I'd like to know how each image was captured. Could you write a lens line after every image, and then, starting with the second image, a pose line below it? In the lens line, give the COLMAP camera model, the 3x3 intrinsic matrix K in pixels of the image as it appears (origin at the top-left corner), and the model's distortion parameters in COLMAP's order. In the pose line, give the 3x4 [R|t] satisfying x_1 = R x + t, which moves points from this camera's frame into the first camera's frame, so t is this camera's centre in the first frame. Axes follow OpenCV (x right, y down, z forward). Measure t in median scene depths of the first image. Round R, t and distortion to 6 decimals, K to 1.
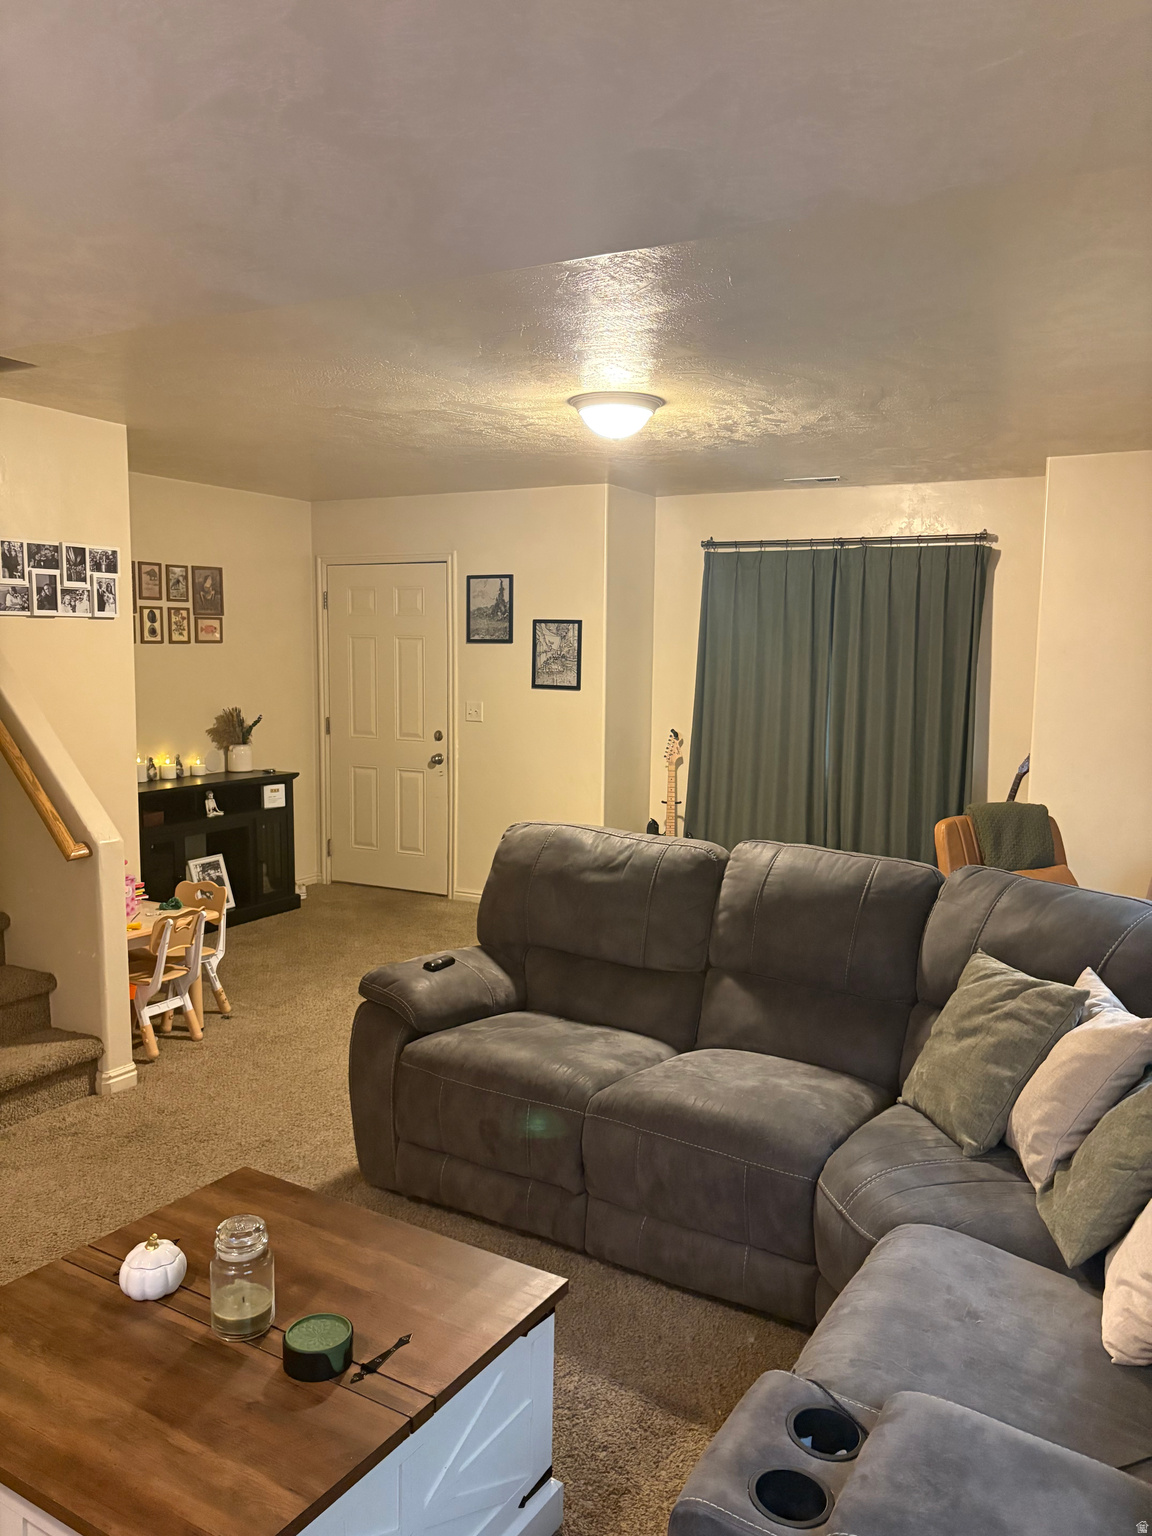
lens RADIAL K [[1159.1, 0, 572.6], [0, 1159.1, 765.0], [0, 0, 1]] dist [0.011159, -0.015210]
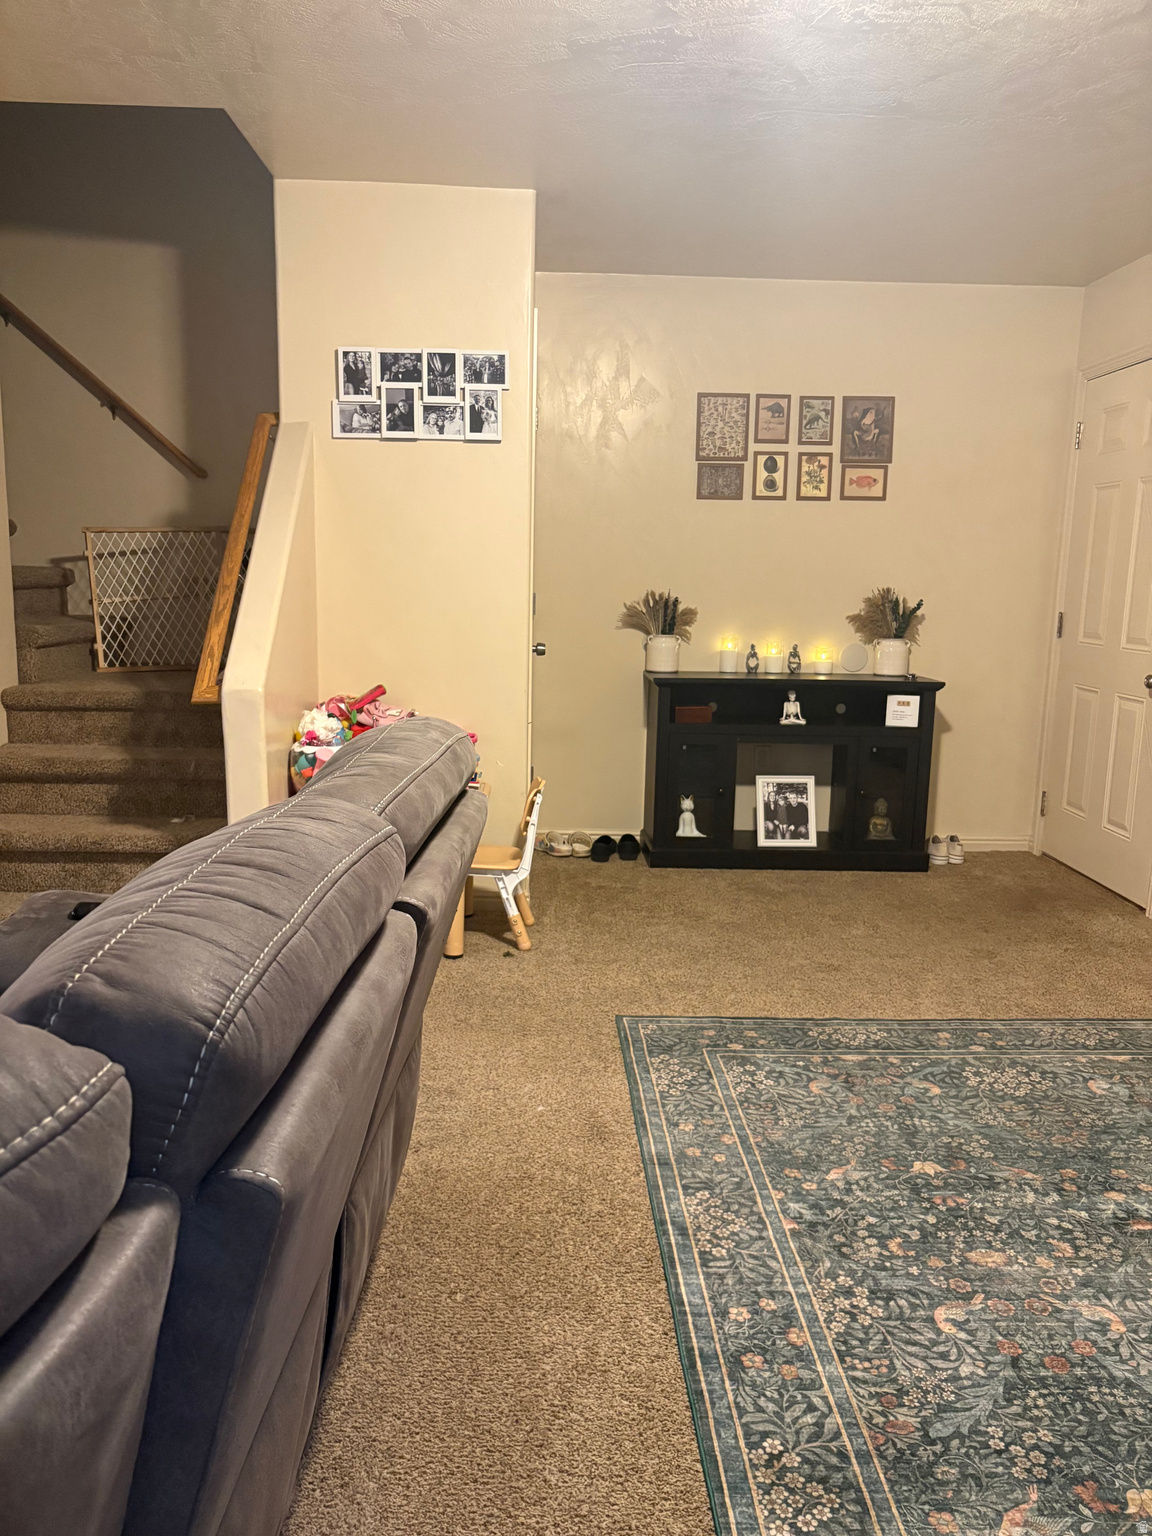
lens RADIAL K [[1159.1, 0, 572.0], [0, 1159.1, 773.5], [0, 0, 1]] dist [0.011159, -0.015210]
pose [[0.506694, 0.145021, -0.849841, 0.358123], [-0.101288, 0.988938, 0.108367, 0.010937], [0.856155, 0.031170, 0.515778, 0.632522]]
